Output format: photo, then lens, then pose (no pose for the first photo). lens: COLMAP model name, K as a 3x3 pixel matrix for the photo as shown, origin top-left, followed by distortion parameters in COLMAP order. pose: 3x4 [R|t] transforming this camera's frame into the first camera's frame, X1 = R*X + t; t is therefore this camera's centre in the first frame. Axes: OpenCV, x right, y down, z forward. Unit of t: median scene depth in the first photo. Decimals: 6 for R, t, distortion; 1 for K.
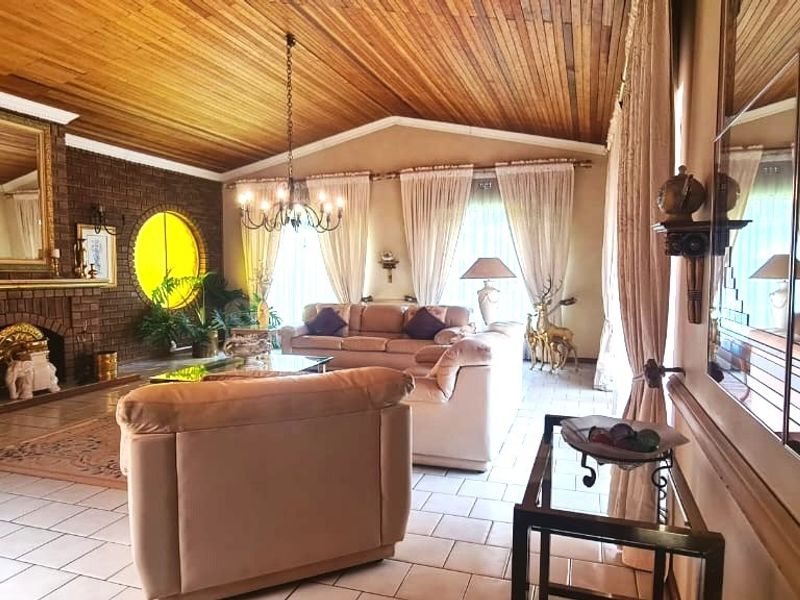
lens RADIAL K [[548.9, 0, 400.5], [0, 548.9, 300.4], [0, 0, 1]] dist [-0.001094, 0.003604]
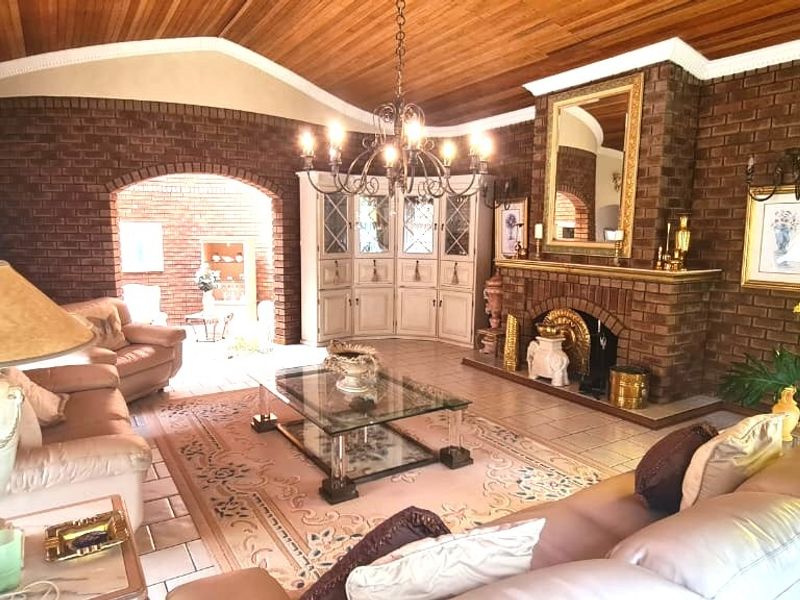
lens RADIAL K [[548.9, 0, 400.0], [0, 548.9, 302.7], [0, 0, 1]] dist [-0.001094, 0.003604]
pose [[-0.634170, 0.098006, -0.766957, 0.235229], [-0.051848, 0.984311, 0.168653, -0.114254], [0.771453, 0.146720, -0.619139, 1.343674]]
